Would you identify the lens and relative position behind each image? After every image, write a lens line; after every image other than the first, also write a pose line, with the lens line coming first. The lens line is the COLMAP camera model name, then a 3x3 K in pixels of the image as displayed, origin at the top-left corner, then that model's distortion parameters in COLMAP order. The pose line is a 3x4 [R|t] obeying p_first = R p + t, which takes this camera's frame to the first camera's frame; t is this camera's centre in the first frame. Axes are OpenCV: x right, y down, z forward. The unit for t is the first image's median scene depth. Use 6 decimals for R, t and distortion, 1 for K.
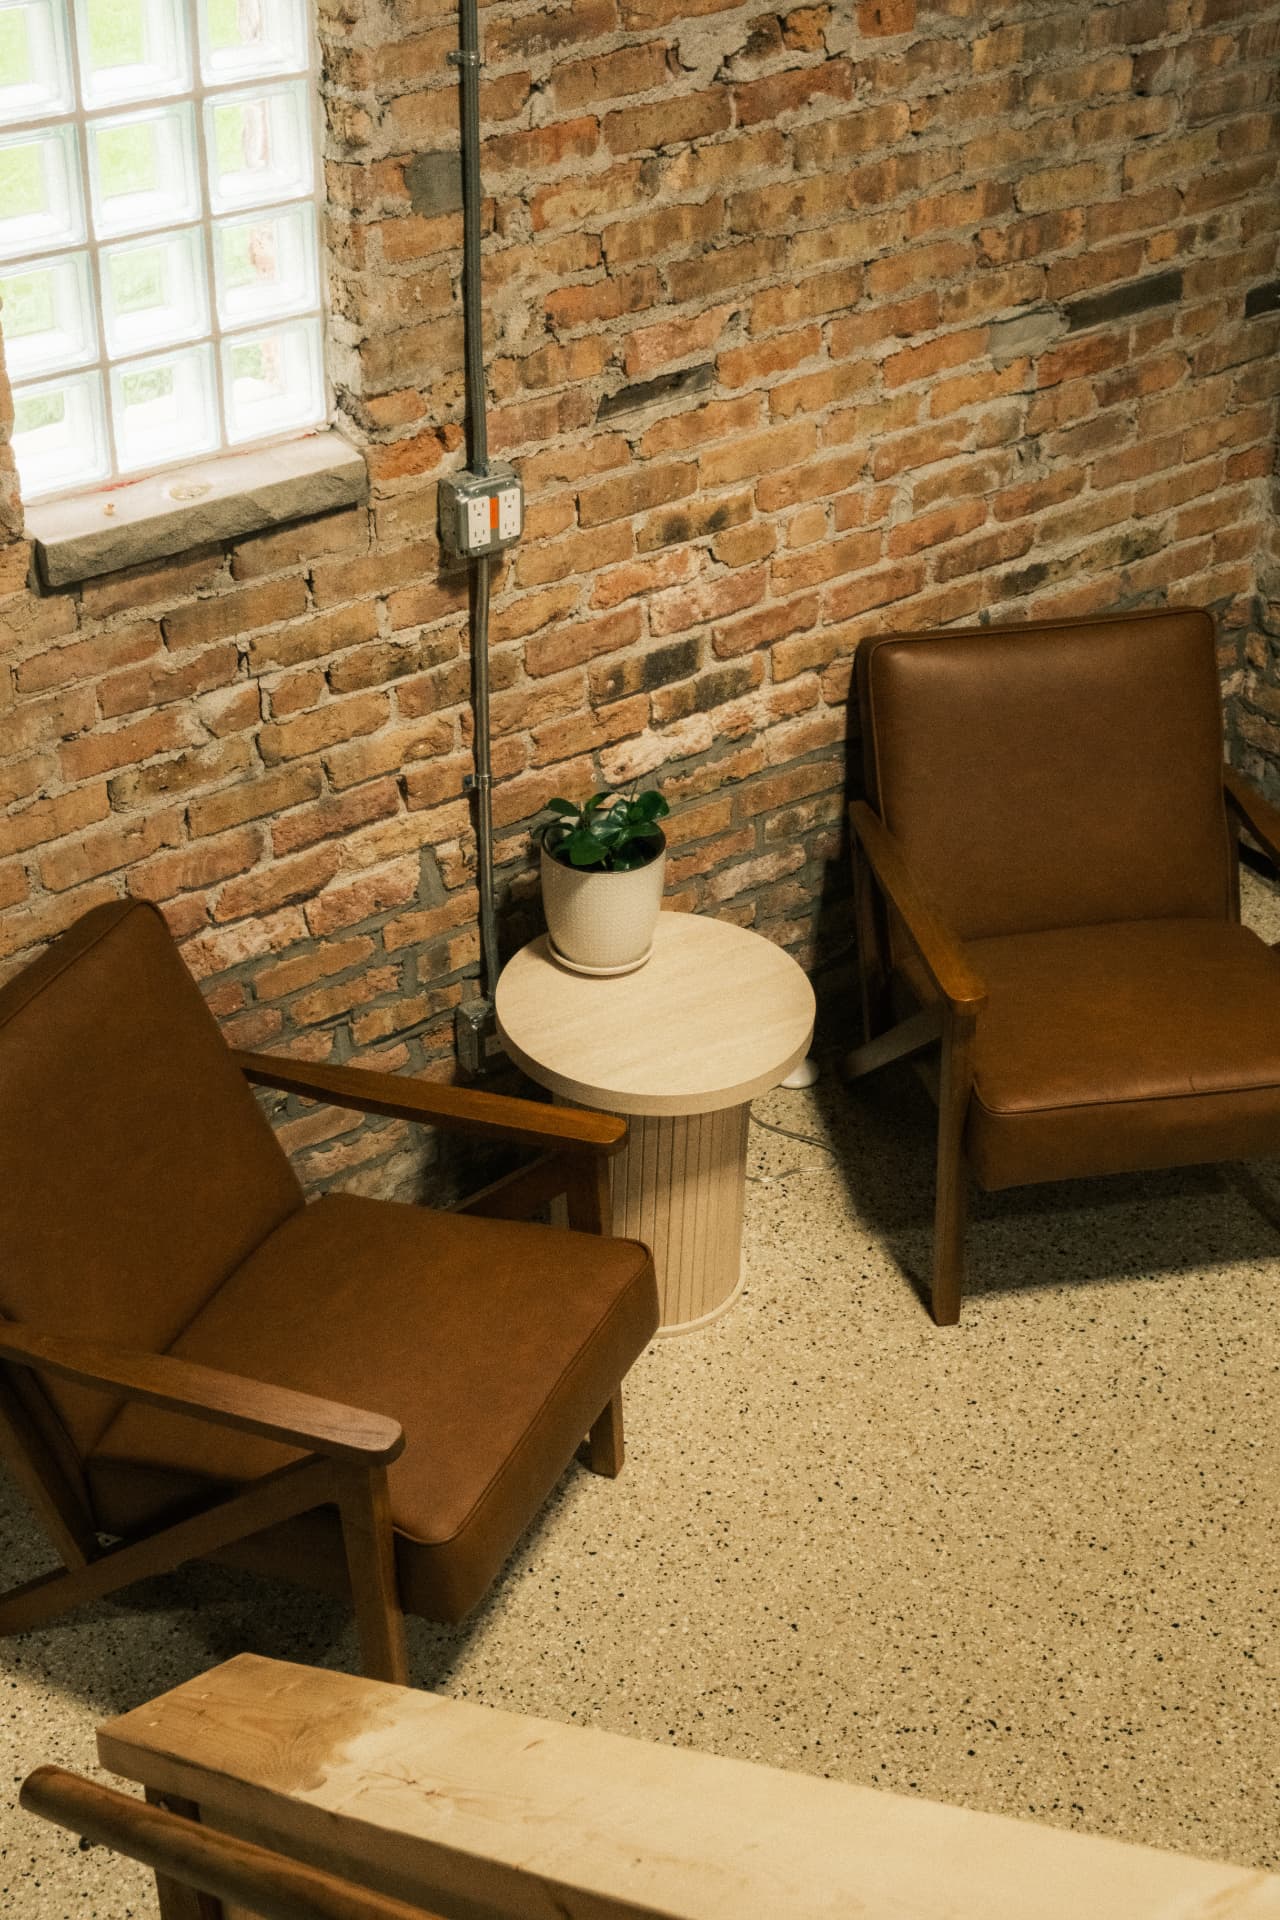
lens RADIAL K [[2706.7, 0, 636.1], [0, 2706.7, 936.2], [0, 0, 1]] dist [0.014862, 0.086670]
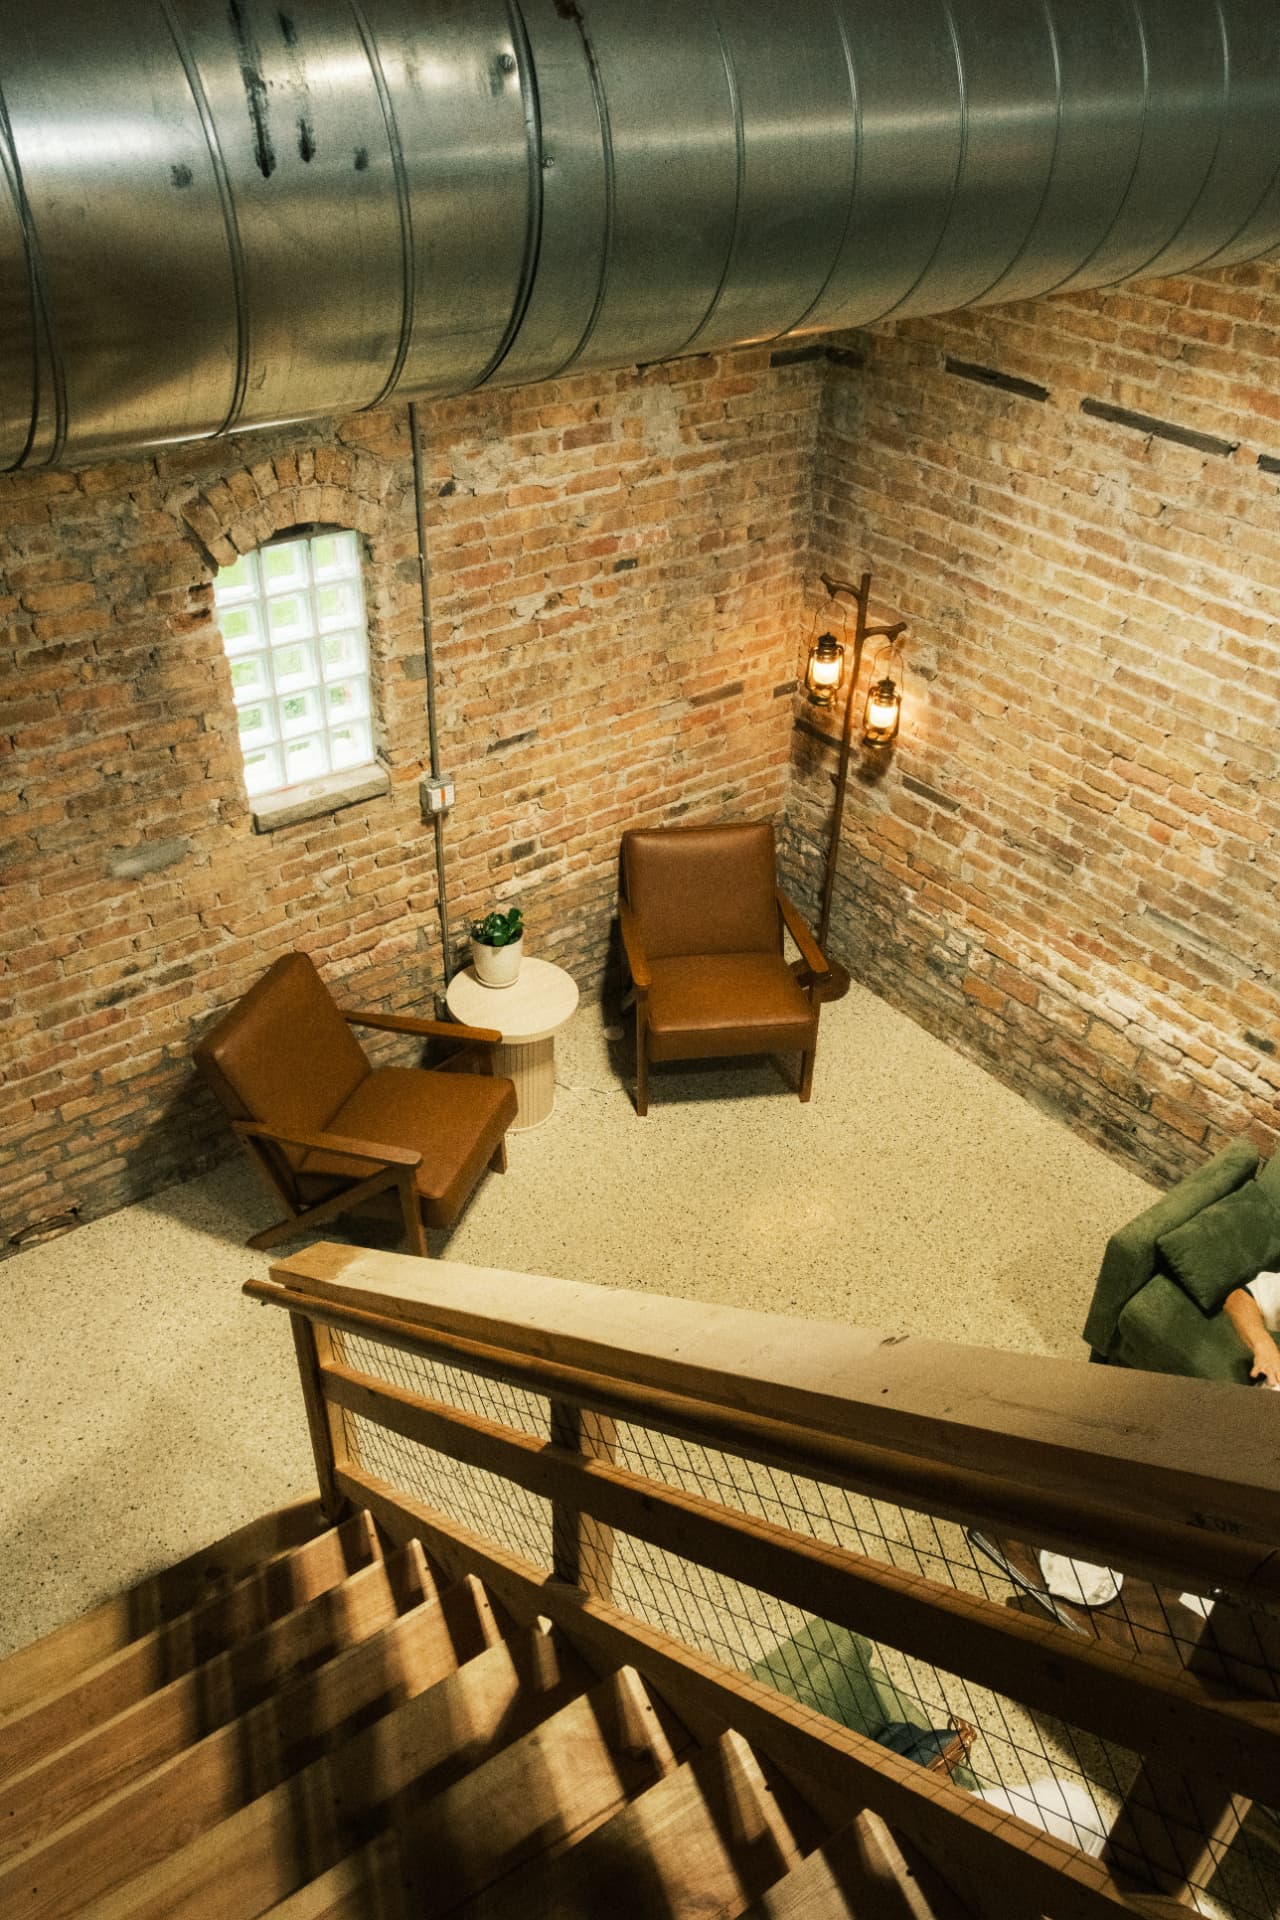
lens RADIAL K [[1492.3, 0, 640.0], [0, 1492.3, 960.0], [0, 0, 1]] dist [-0.003966, 0.000435]
pose [[0.999941, 0.001557, 0.010736, 0.107079], [-0.001967, 0.999265, 0.038287, -0.056383], [-0.010669, -0.038306, 0.999209, -0.344873]]
